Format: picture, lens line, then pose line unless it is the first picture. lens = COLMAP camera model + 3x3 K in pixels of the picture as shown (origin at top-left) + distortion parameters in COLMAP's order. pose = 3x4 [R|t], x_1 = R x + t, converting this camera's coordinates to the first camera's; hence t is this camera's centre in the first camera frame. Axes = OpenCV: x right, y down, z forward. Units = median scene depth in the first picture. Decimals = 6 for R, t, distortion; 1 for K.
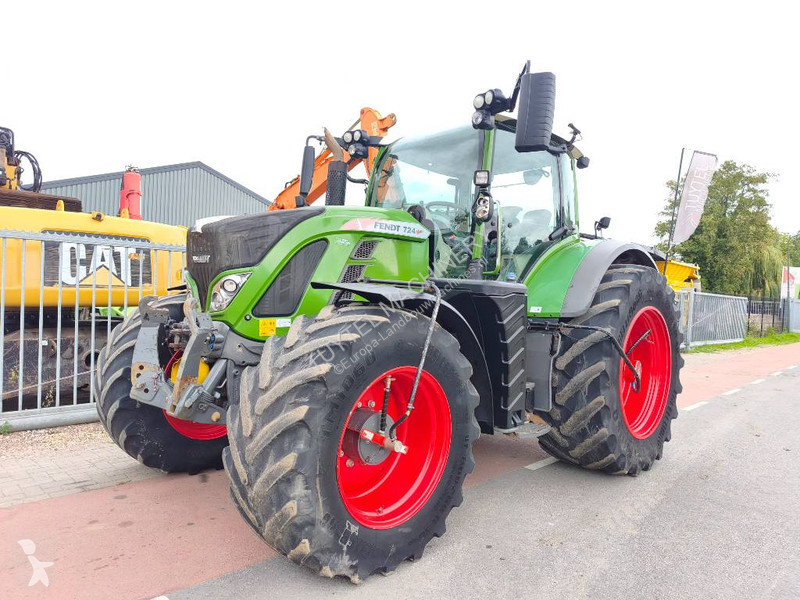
lens RADIAL K [[548.3, 0, 396.4], [0, 548.3, 301.9], [0, 0, 1]] dist [0.006289, -0.020025]
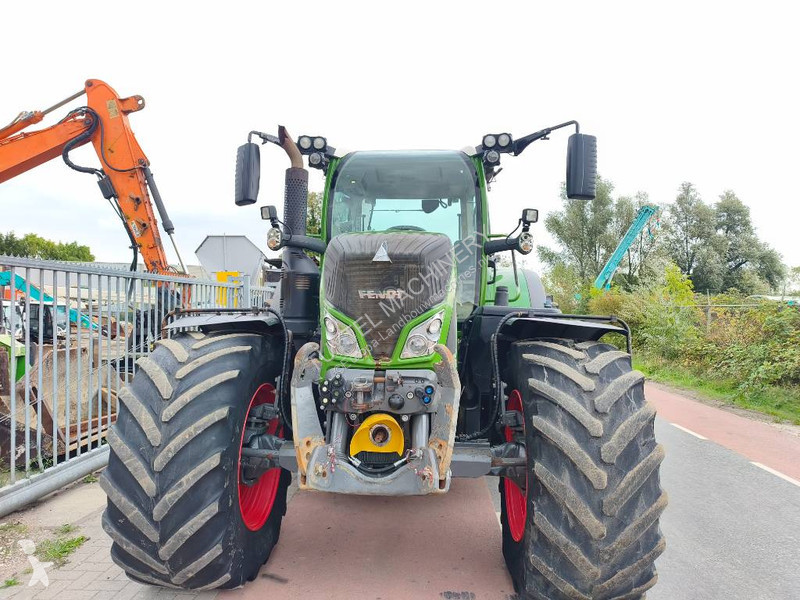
lens RADIAL K [[548.3, 0, 397.2], [0, 548.3, 310.5], [0, 0, 1]] dist [0.006289, -0.020025]
pose [[0.749422, -0.030206, 0.661403, -0.646056], [0.026385, 0.999528, 0.015751, -0.049528], [-0.661566, 0.005647, 0.749866, 0.289065]]
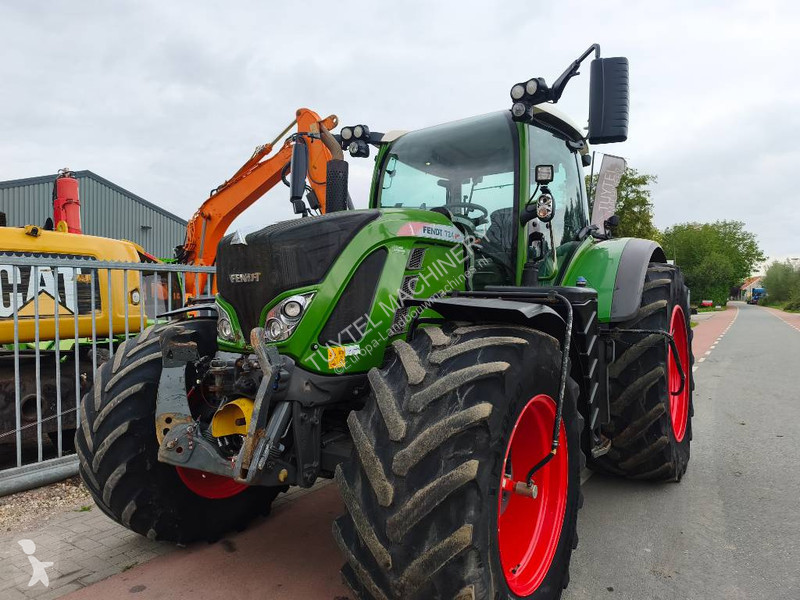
lens RADIAL K [[548.3, 0, 394.2], [0, 548.3, 299.5], [0, 0, 1]] dist [0.006289, -0.020025]
pose [[0.982458, -0.052846, 0.178841, -0.213606], [0.055959, 0.998356, -0.012405, -0.018046], [-0.177892, 0.022196, 0.983800, 0.132984]]
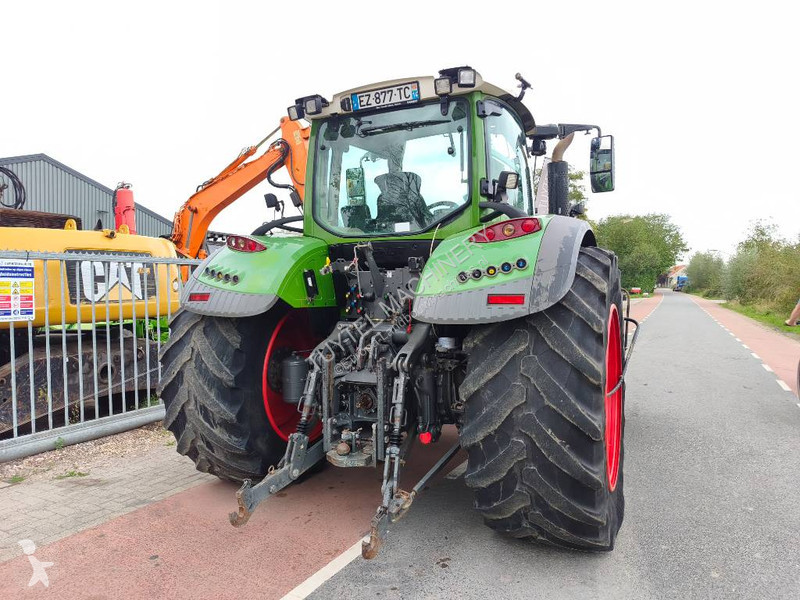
lens RADIAL K [[548.3, 0, 394.5], [0, 548.3, 301.8], [0, 0, 1]] dist [0.006289, -0.020025]
pose [[0.959628, -0.055736, 0.275694, -0.410145], [0.051169, 0.998408, 0.023738, -0.032001], [-0.276578, -0.008672, 0.960952, -0.186335]]
